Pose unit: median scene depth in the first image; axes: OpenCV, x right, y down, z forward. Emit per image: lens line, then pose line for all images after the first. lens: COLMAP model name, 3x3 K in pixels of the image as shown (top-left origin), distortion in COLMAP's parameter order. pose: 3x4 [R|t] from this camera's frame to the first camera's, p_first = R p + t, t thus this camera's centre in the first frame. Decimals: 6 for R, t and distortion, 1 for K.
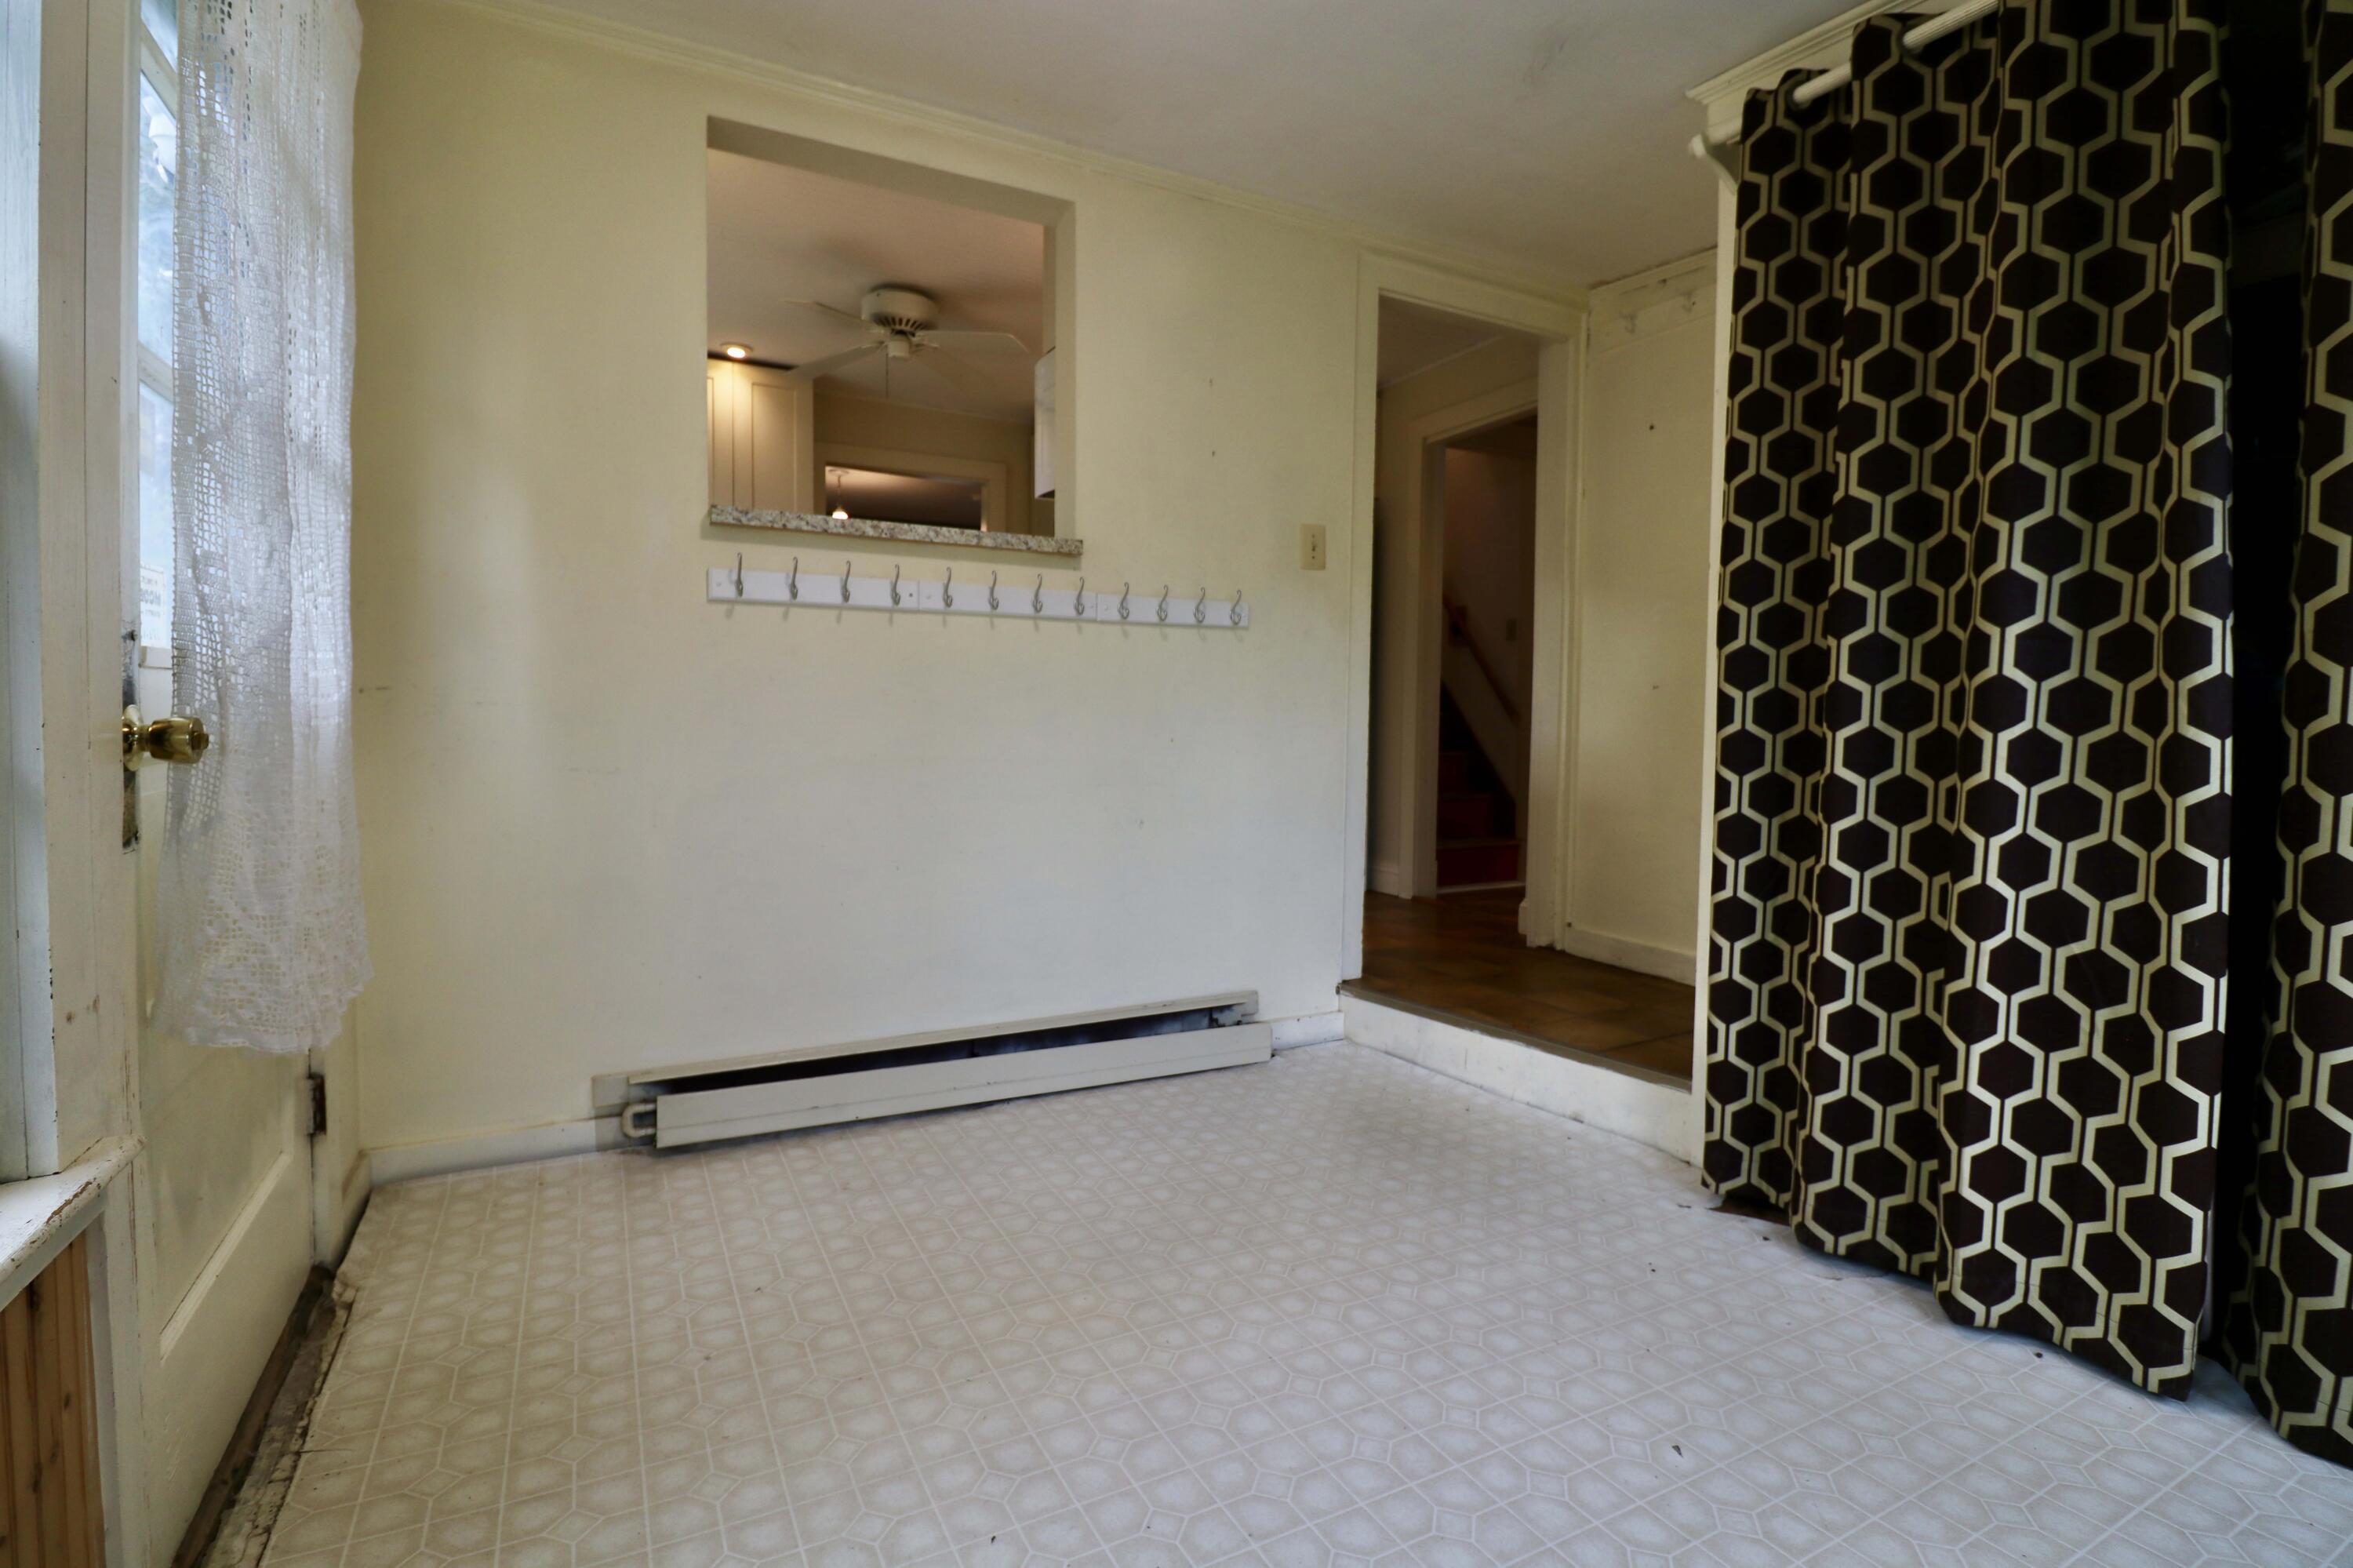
lens RADIAL K [[1084.8, 0, 1173.0], [0, 1084.8, 762.5], [0, 0, 1]] dist [0.002739, -0.015721]
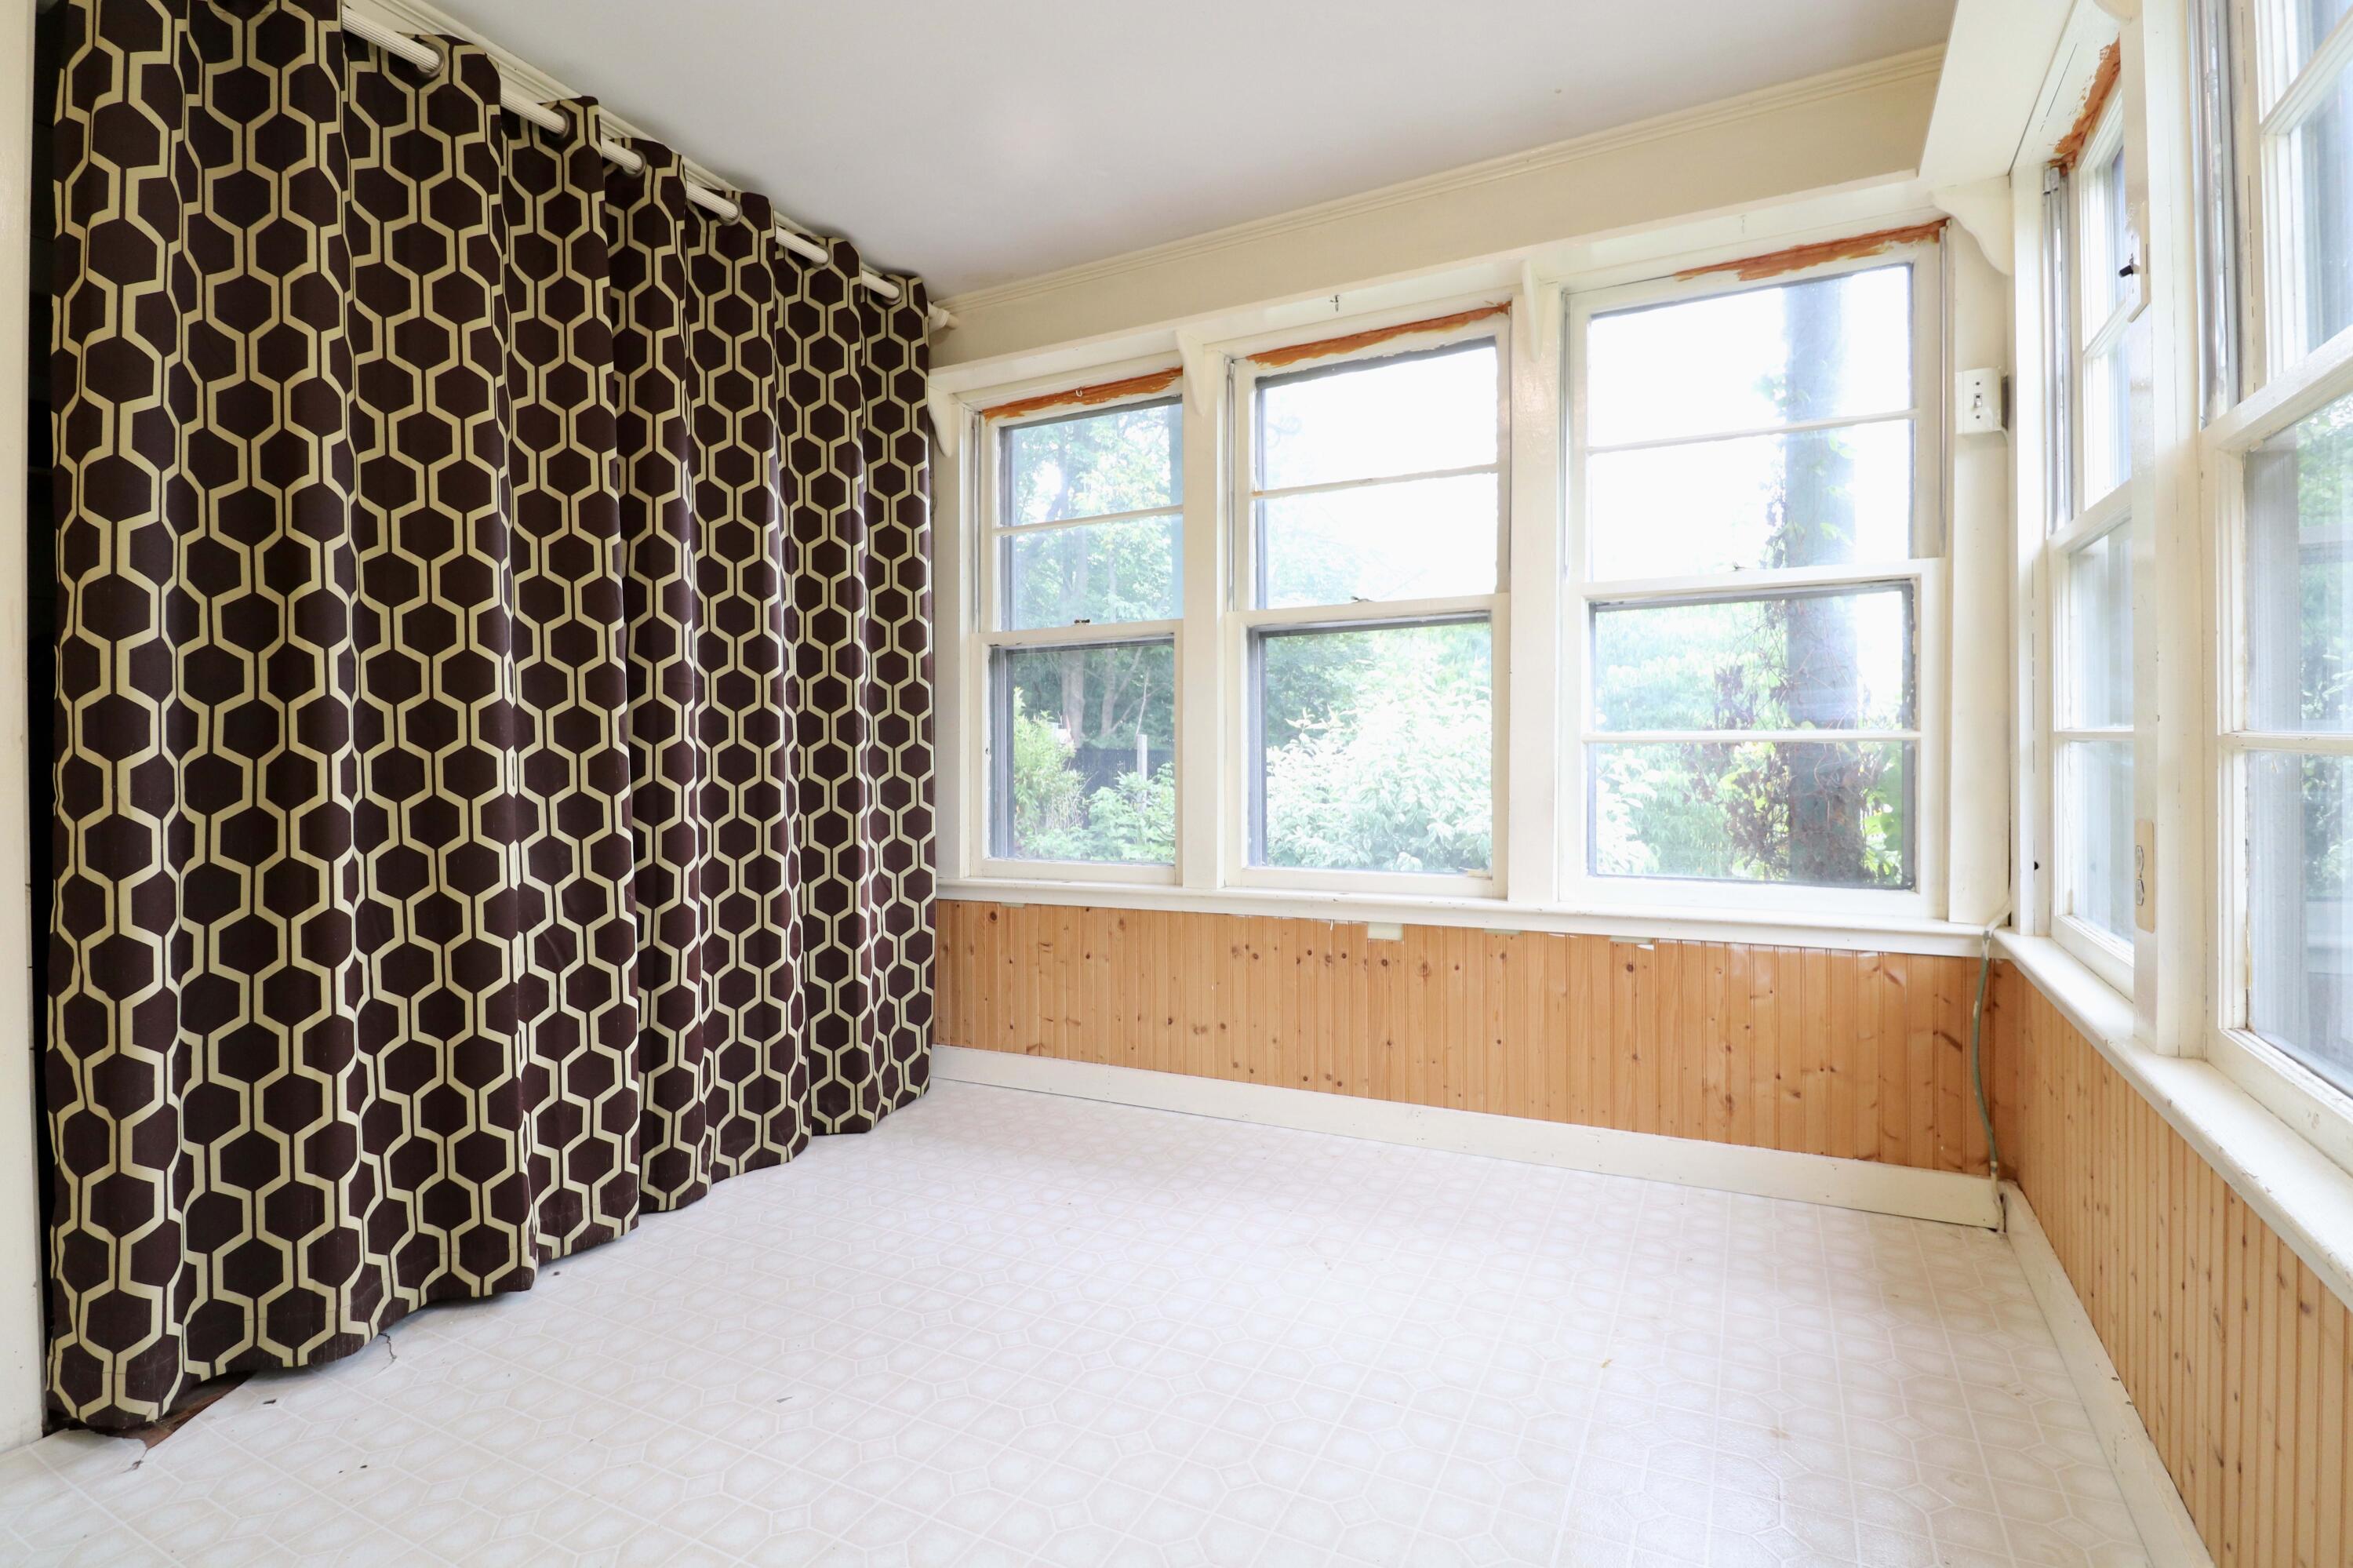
lens RADIAL K [[1114.6, 0, 1179.3], [0, 1114.6, 763.4], [0, 0, 1]] dist [0.000781, -0.013726]
pose [[-0.563424, -0.014215, 0.826046, -0.490997], [0.039064, 0.998275, 0.043823, -0.032470], [-0.825244, 0.056959, -0.561897, 0.906143]]
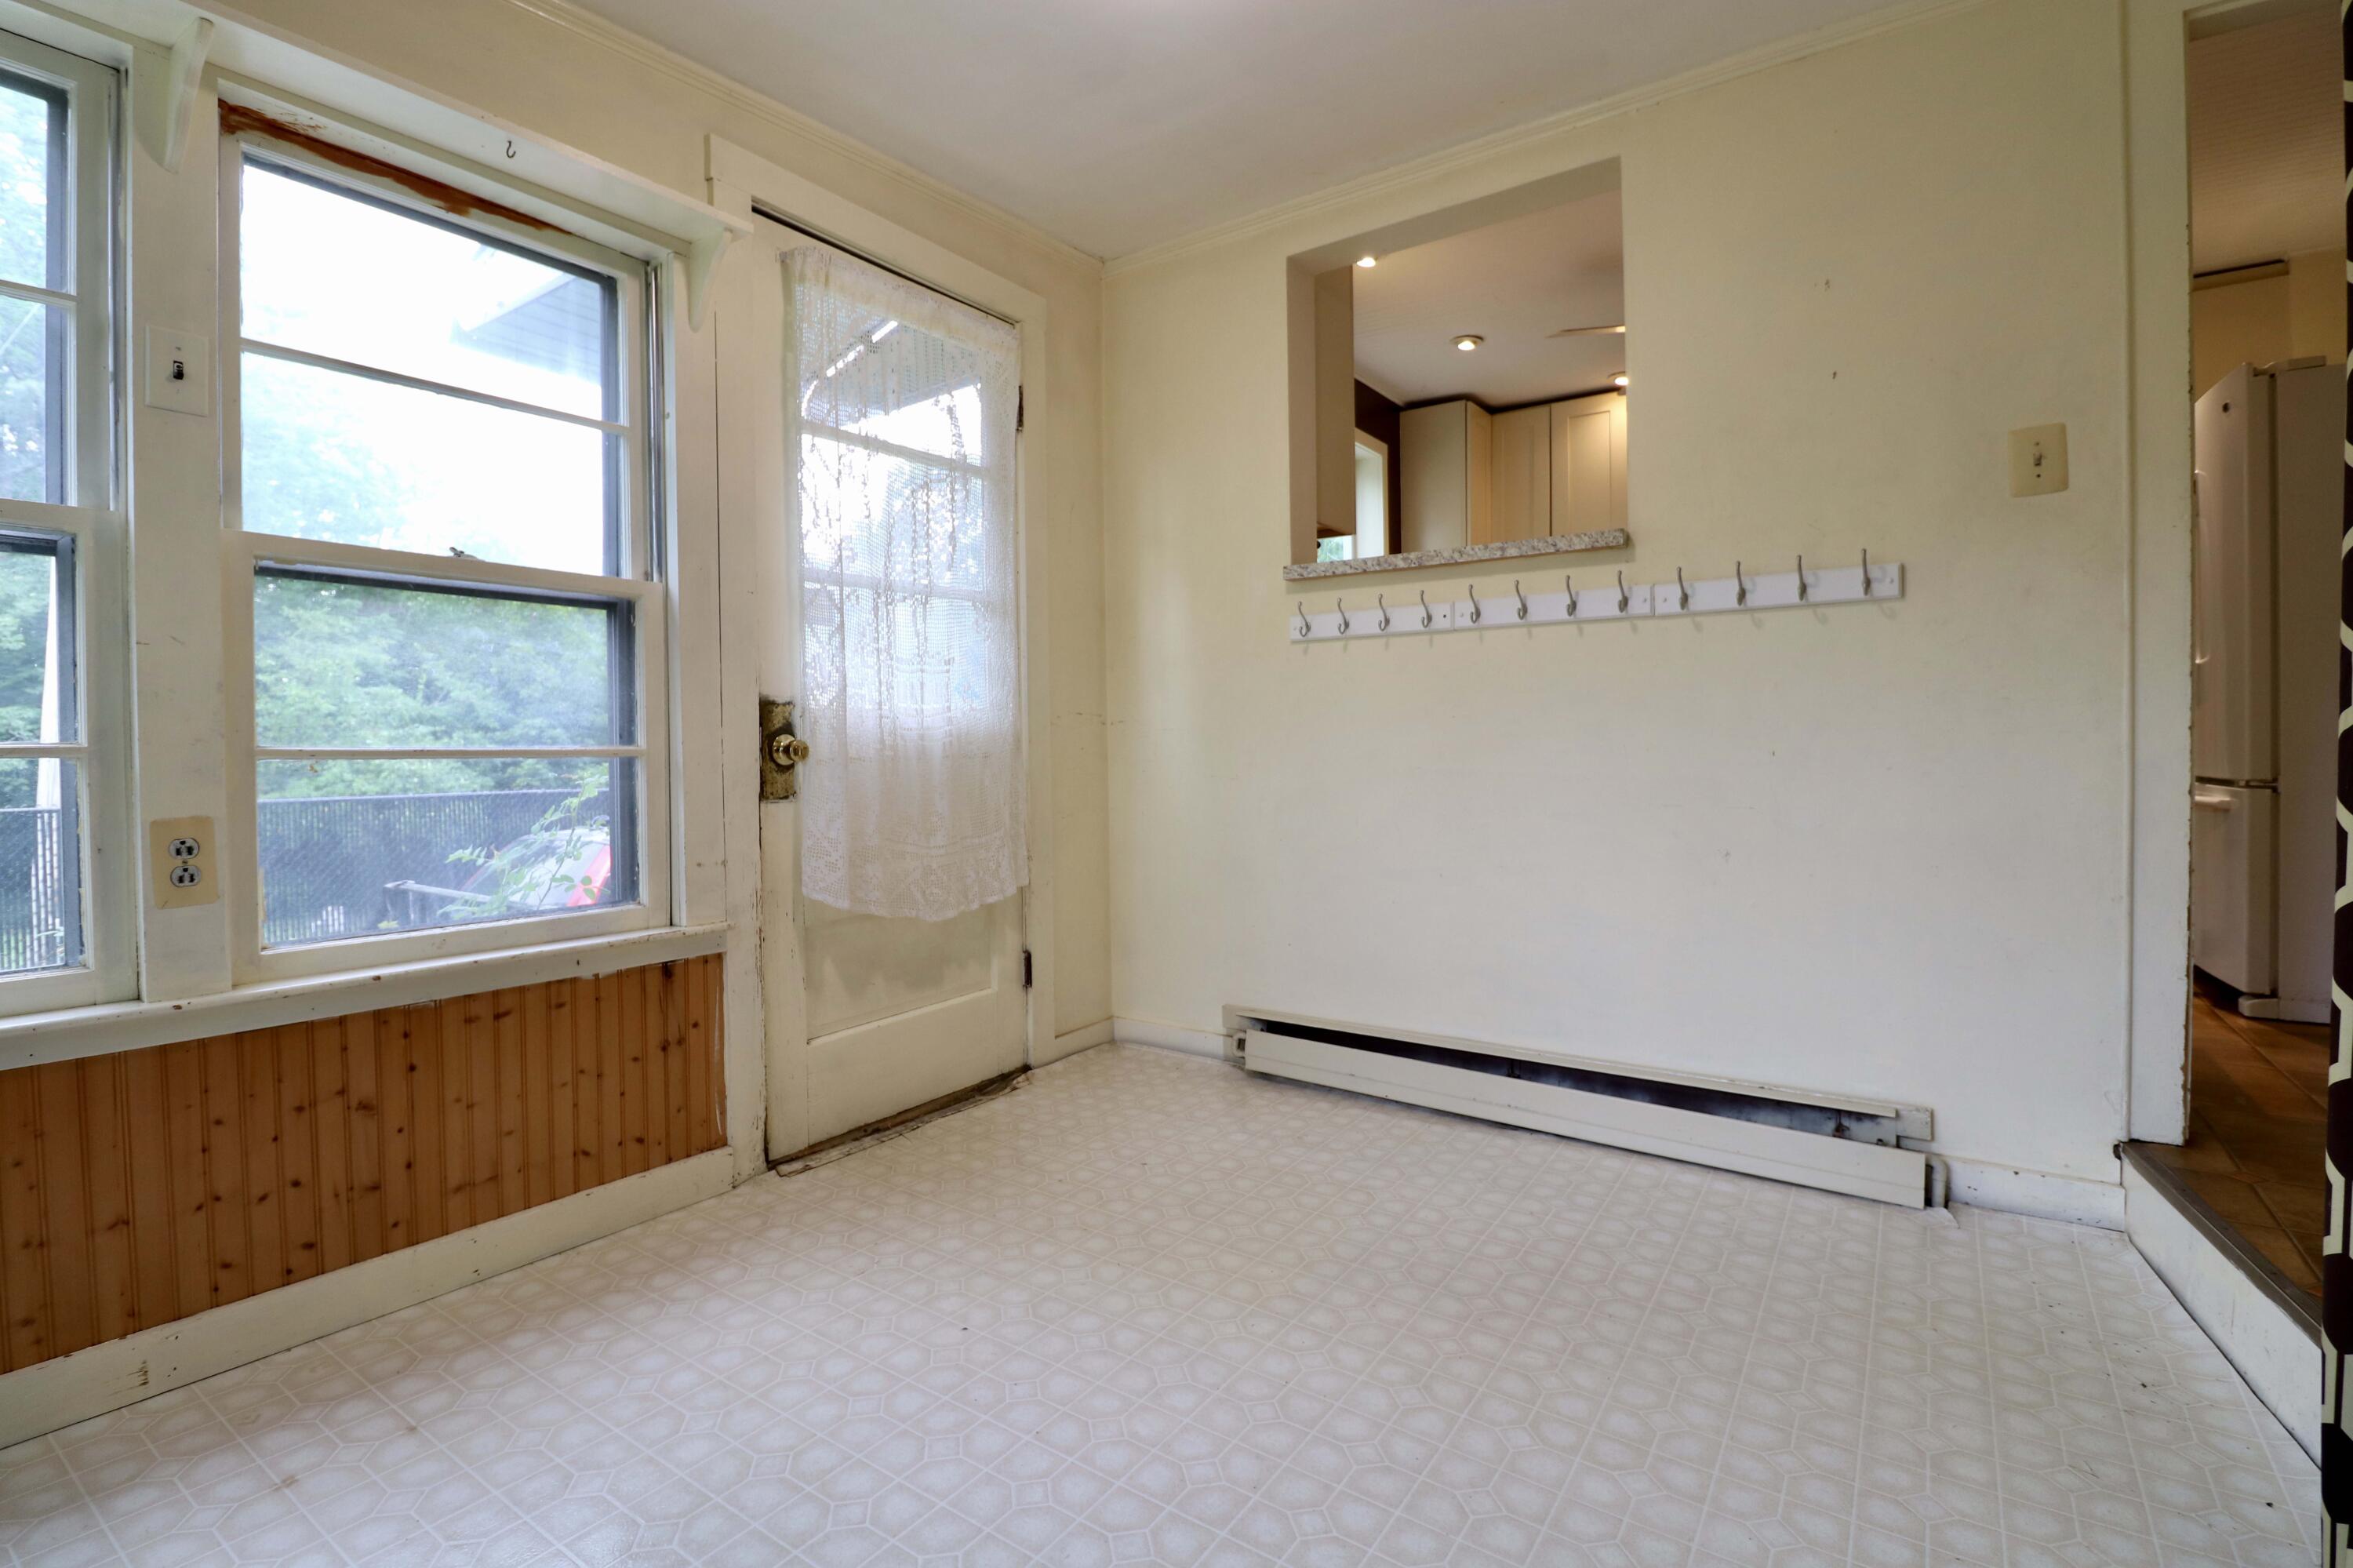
lens RADIAL K [[1084.8, 0, 1173.0], [0, 1084.8, 762.5], [0, 0, 1]] dist [0.002739, -0.015721]
pose [[0.458987, 0.000902, -0.888442, 0.735911], [-0.020024, 0.999756, -0.009330, 0.003491], [0.888217, 0.022073, 0.458893, 0.366428]]
